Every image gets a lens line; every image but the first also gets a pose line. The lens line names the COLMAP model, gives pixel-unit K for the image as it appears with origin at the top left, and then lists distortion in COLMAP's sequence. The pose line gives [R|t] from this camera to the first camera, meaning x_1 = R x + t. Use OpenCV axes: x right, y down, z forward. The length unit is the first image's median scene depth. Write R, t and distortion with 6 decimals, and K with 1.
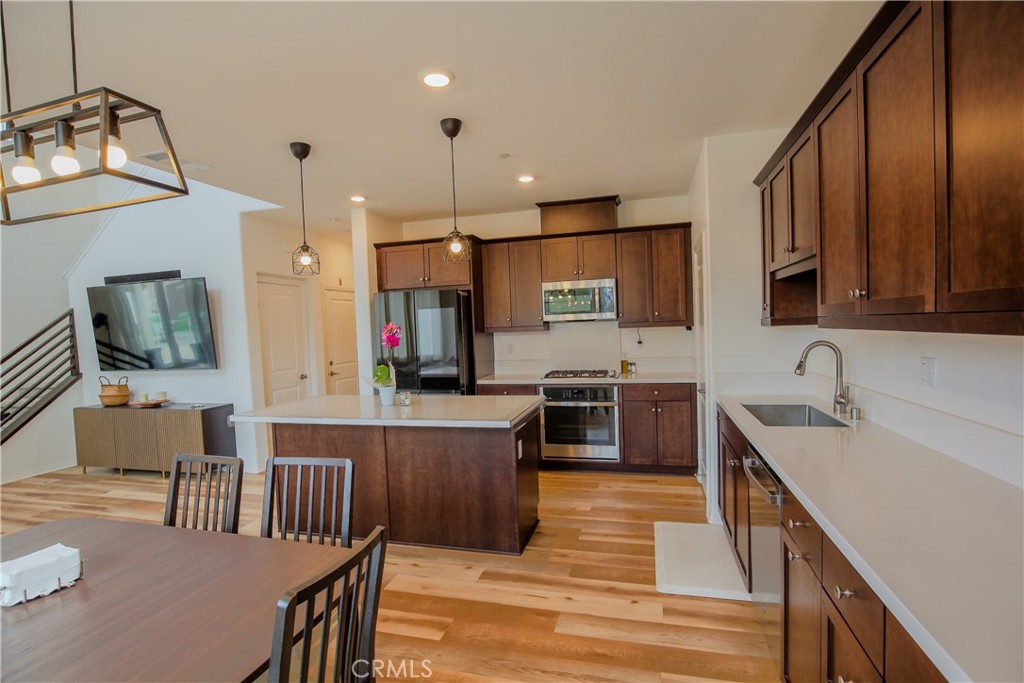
lens RADIAL K [[501.3, 0, 505.7], [0, 501.3, 346.1], [0, 0, 1]] dist [-0.005163, 0.000728]
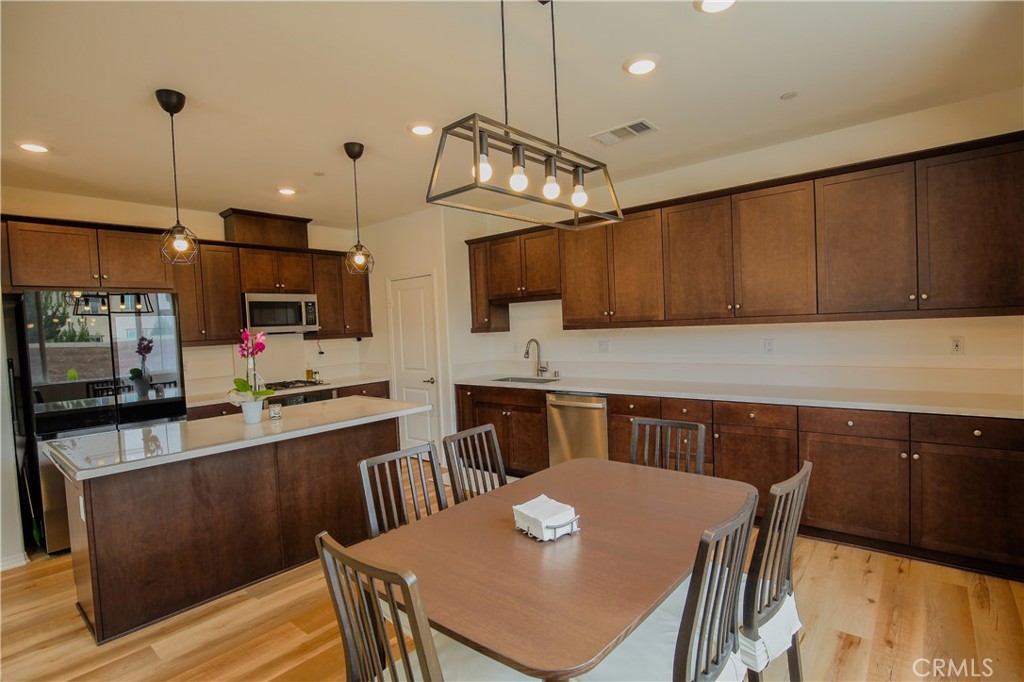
lens RADIAL K [[501.3, 0, 501.8], [0, 501.3, 342.8], [0, 0, 1]] dist [-0.005163, 0.000728]
pose [[0.435835, -0.014259, 0.899914, -0.878906], [0.065196, 0.997748, -0.015766, 0.022237], [-0.897662, 0.065542, 0.435783, 0.233837]]
